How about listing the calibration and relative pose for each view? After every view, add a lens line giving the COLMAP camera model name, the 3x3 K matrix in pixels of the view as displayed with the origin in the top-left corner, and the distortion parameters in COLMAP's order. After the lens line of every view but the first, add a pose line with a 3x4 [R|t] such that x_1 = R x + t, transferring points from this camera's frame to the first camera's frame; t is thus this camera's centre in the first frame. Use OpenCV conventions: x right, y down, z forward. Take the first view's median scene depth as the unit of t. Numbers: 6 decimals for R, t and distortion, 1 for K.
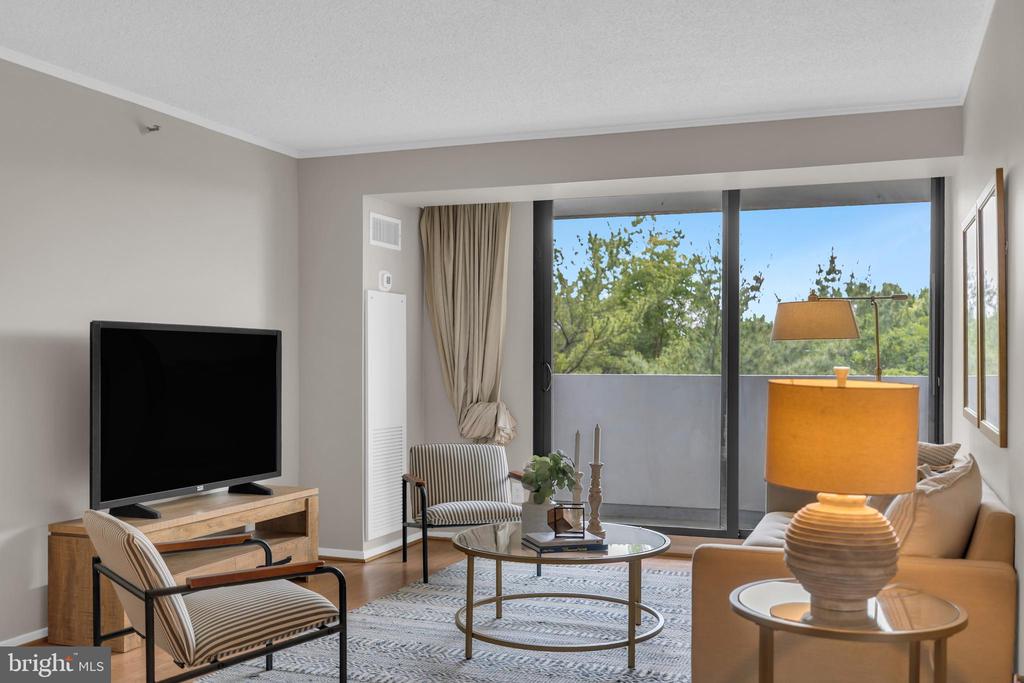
lens RADIAL K [[1020.4, 0, 491.3], [0, 1020.4, 363.0], [0, 0, 1]] dist [0.018188, 0.000000]
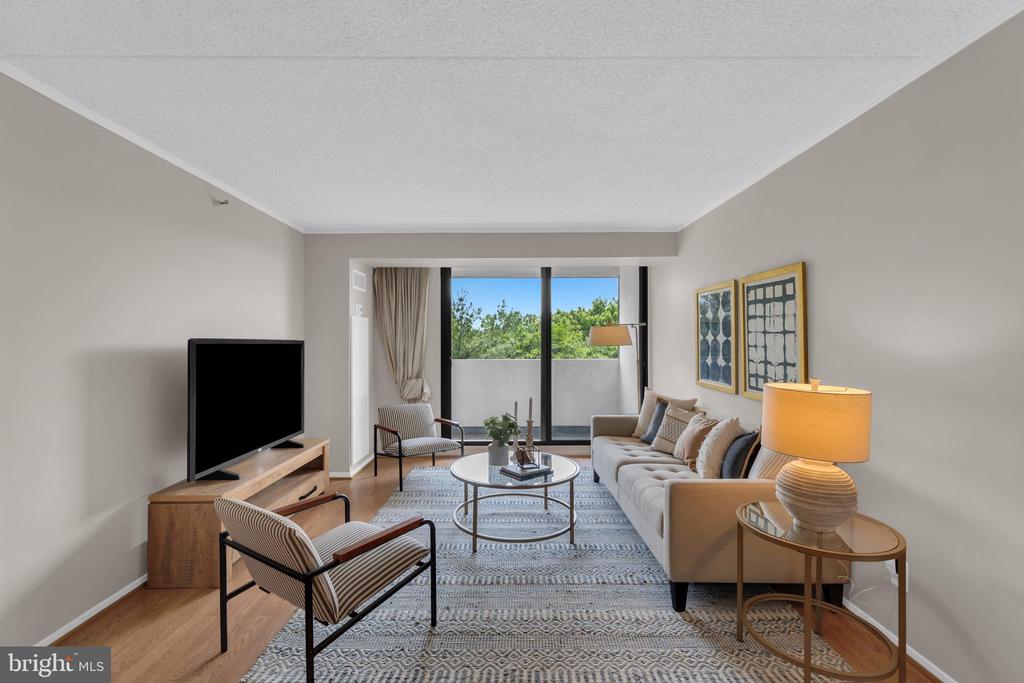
lens RADIAL K [[462.0, 0, 508.6], [0, 462.0, 339.2], [0, 0, 1]] dist [0.007497, 0.001877]
pose [[0.933796, -0.001838, 0.357801, -0.167470], [0.006502, 0.999909, -0.011832, -0.023349], [-0.357747, 0.013375, 0.933723, 0.220753]]
